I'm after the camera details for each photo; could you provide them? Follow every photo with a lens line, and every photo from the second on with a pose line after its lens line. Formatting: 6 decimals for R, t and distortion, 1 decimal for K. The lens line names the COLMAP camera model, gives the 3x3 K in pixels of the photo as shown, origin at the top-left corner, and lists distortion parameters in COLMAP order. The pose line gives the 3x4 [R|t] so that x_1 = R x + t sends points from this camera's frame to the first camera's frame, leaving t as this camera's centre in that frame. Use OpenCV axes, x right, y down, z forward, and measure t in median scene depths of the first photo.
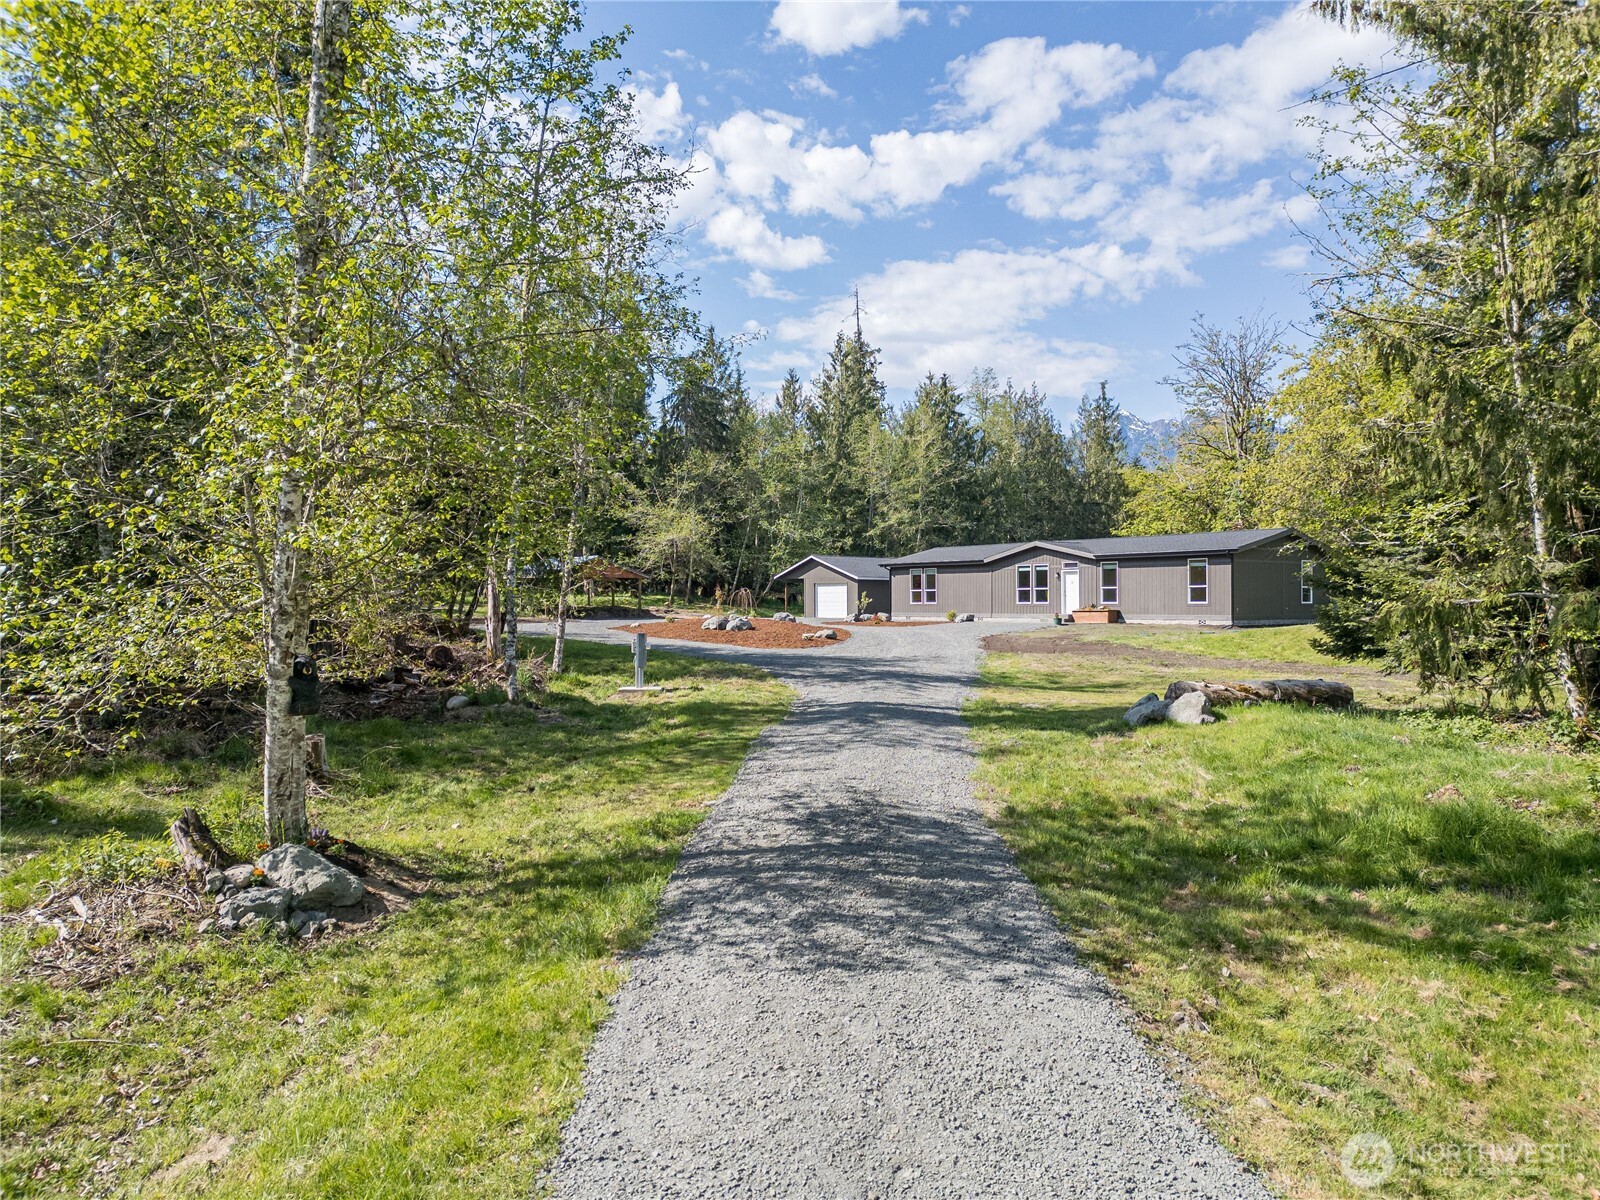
lens RADIAL K [[1104.4, 0, 810.7], [0, 1104.4, 609.1], [0, 0, 1]] dist [0.079678, 0.000067]
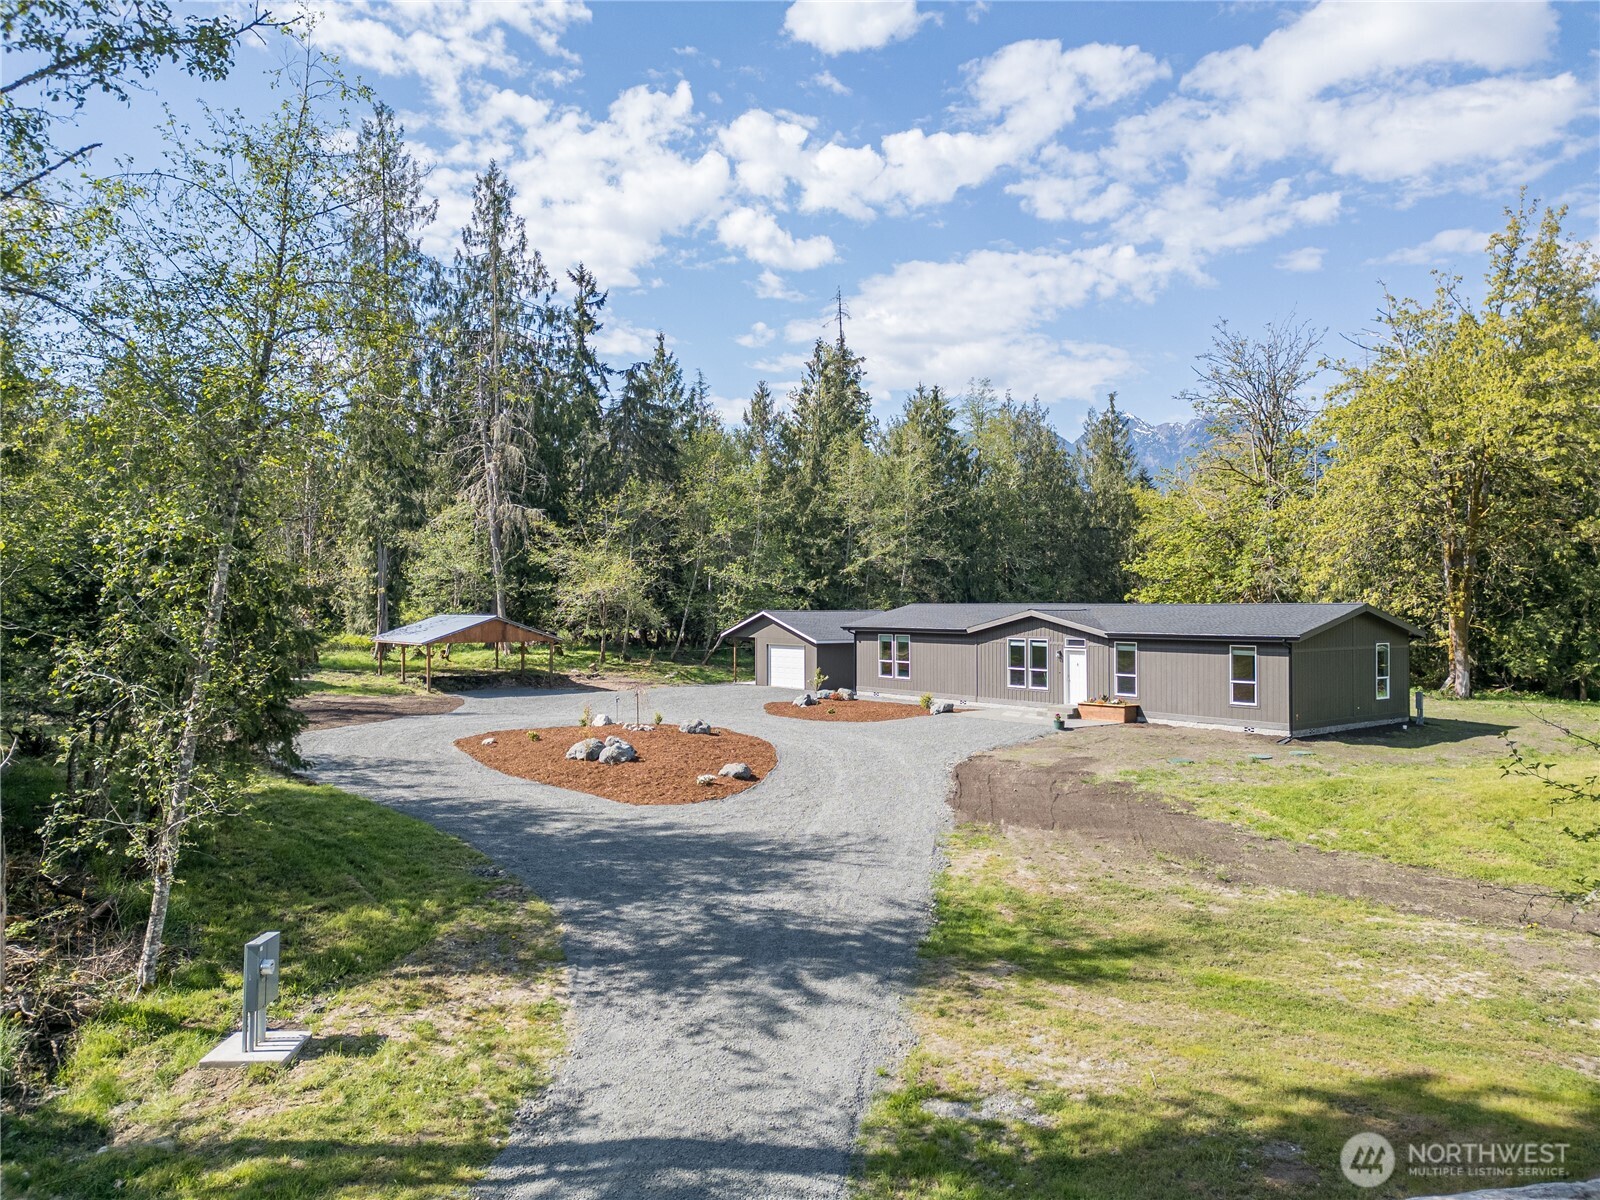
lens RADIAL K [[1117.5, 0, 800.0], [0, 1117.5, 600.0], [0, 0, 1]] dist [0.093366, -0.103338]
pose [[0.999853, 0.003856, -0.016706, 0.039735], [-0.004047, 0.999927, -0.011405, -0.044663], [0.016661, 0.011471, 0.999795, 0.153396]]
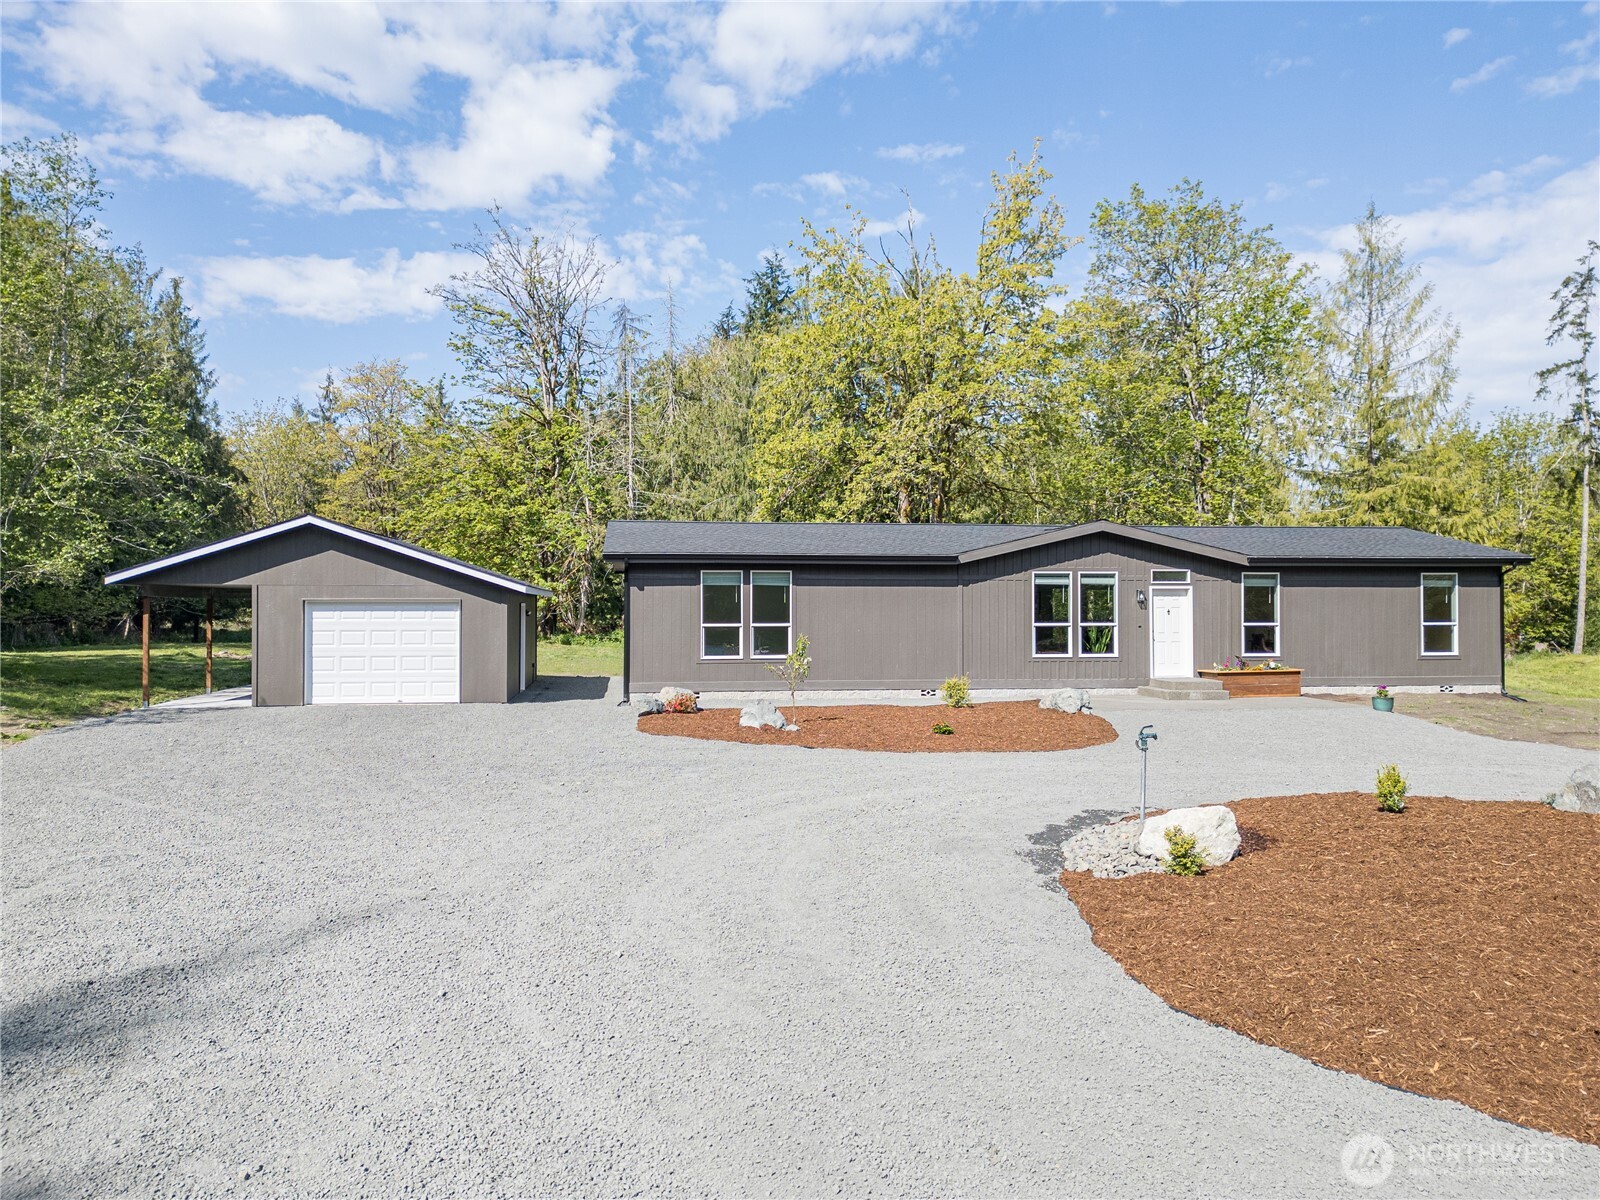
lens RADIAL K [[1117.5, 0, 800.0], [0, 1117.5, 600.0], [0, 0, 1]] dist [0.093366, -0.103338]
pose [[0.525542, 0.006137, 0.850745, -0.196793], [0.003430, 0.999951, -0.009332, -0.018994], [-0.850761, 0.007823, 0.525495, 0.657671]]
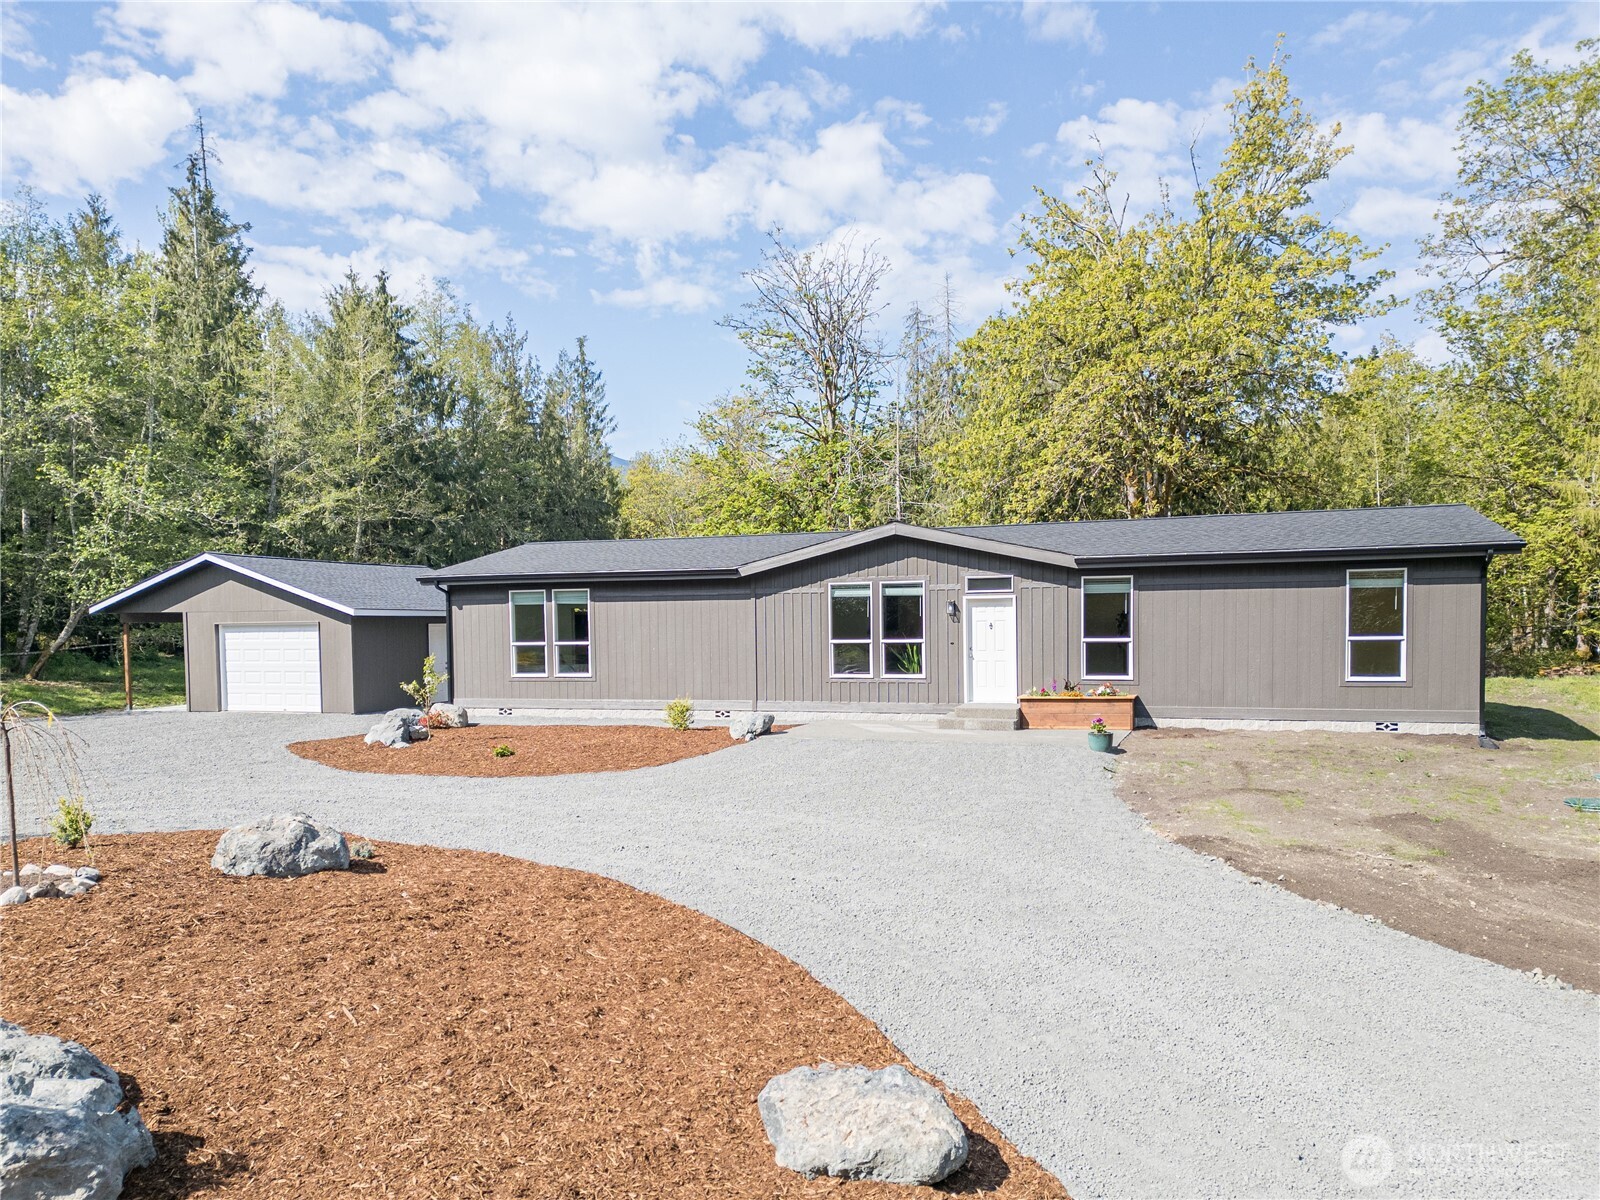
lens RADIAL K [[1155.7, 0, 799.7], [0, 1155.7, 654.9], [0, 0, 1]] dist [0.110236, -0.112011]
pose [[0.859504, -0.024135, 0.510559, -0.031419], [0.014070, 0.999623, 0.023568, -0.018392], [-0.510935, -0.013073, 0.859520, 0.500920]]
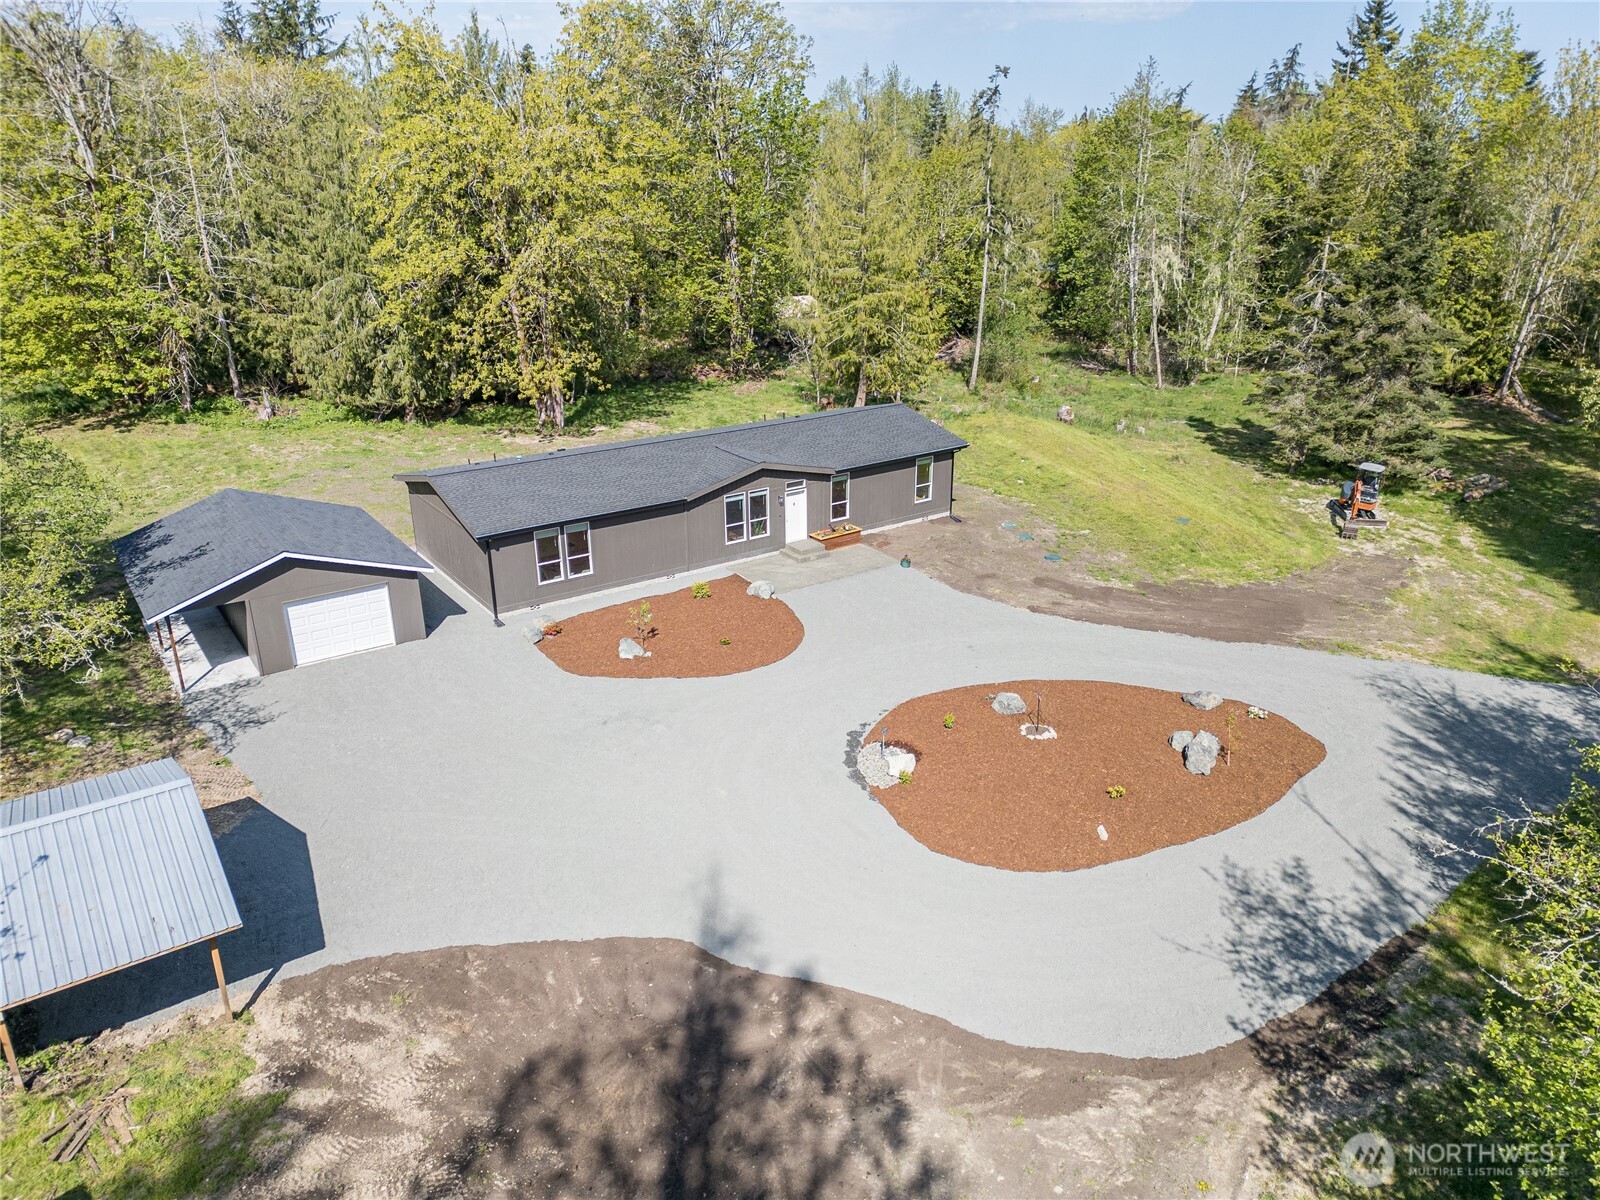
lens RADIAL K [[1117.5, 0, 800.0], [0, 1117.5, 600.0], [0, 0, 1]] dist [0.093366, -0.103338]
pose [[0.088738, -0.361060, 0.928311, -0.419068], [0.013037, 0.932329, 0.361376, -0.192645], [-0.995970, -0.019965, 0.087441, 0.689282]]
